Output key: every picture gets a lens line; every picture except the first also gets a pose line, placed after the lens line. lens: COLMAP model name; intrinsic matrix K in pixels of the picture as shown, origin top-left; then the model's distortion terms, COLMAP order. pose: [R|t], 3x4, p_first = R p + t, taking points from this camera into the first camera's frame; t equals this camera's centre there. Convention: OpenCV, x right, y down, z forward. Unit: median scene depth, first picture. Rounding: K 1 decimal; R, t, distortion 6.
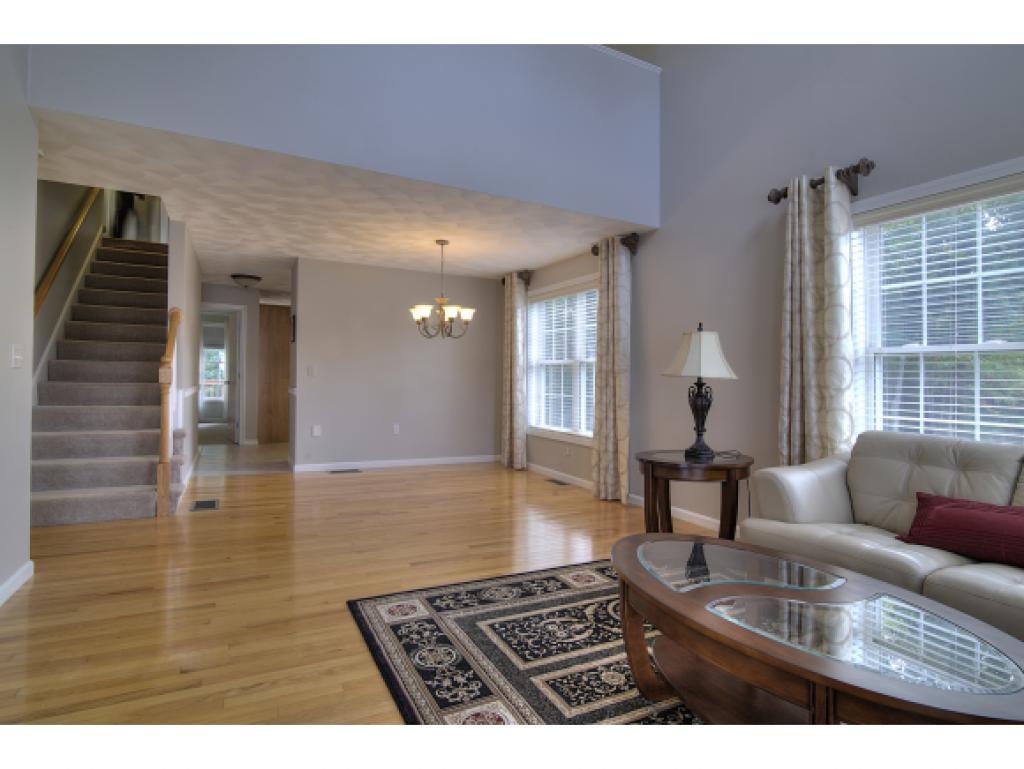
lens RADIAL K [[538.0, 0, 516.9], [0, 538.0, 377.2], [0, 0, 1]] dist [-0.015945, 0.000304]
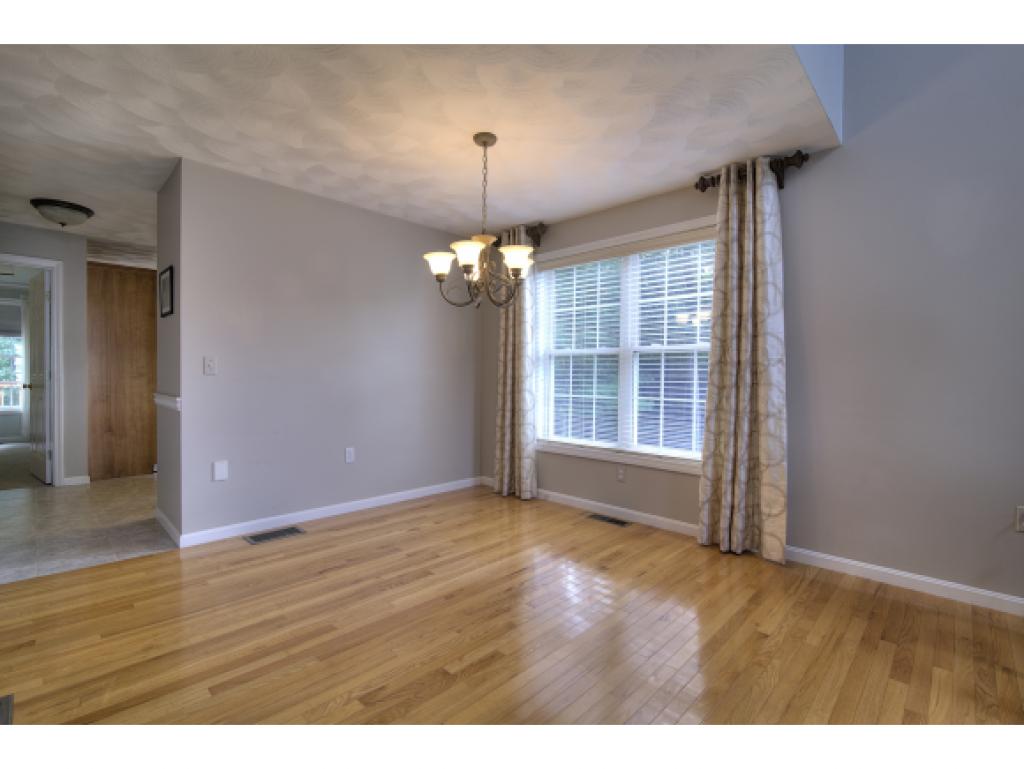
lens RADIAL K [[474.5, 0, 499.4], [0, 474.5, 379.3], [0, 0, 1]] dist [-0.018891, 0.000135]
pose [[0.956184, -0.015039, 0.292380, -0.220190], [0.010555, 0.999801, 0.016910, -0.002461], [-0.292576, -0.013083, 0.956153, 0.405653]]
